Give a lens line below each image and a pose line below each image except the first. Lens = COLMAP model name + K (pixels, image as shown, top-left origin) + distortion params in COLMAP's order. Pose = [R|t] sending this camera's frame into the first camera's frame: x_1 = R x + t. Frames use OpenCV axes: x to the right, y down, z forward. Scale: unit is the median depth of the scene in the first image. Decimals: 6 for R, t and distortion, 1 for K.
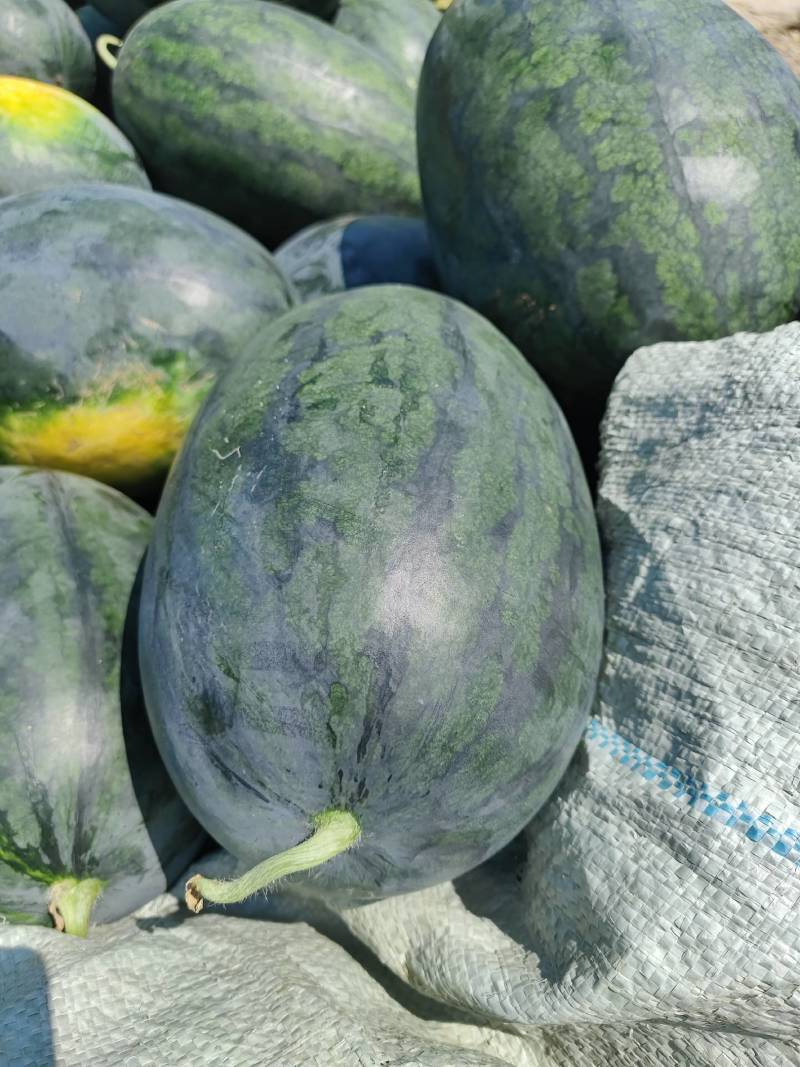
lens RADIAL K [[785.2, 0, 405.8], [0, 785.2, 527.3], [0, 0, 1]] dist [-0.014684, -0.002547]
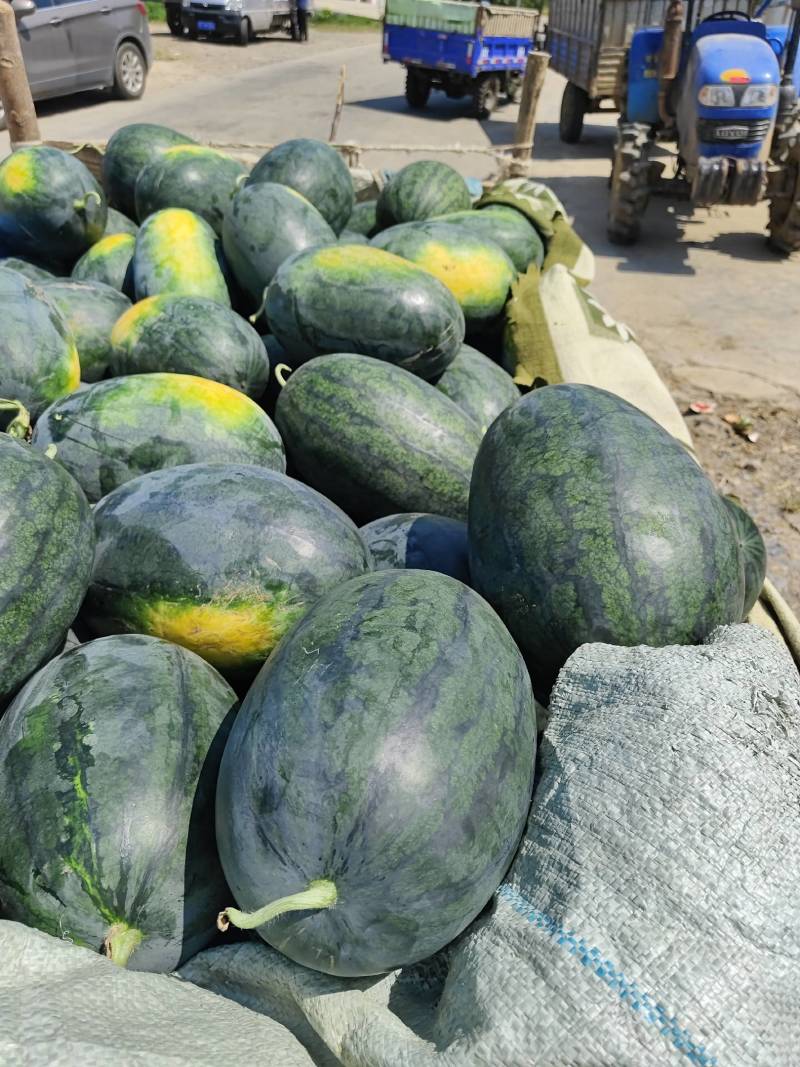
lens RADIAL K [[785.2, 0, 405.8], [0, 785.2, 527.3], [0, 0, 1]] dist [-0.014684, -0.002547]
pose [[0.977714, 0.189614, -0.090126, 0.061213], [-0.208504, 0.927157, -0.311297, 0.121305], [0.024535, 0.323151, 0.946029, -0.573249]]
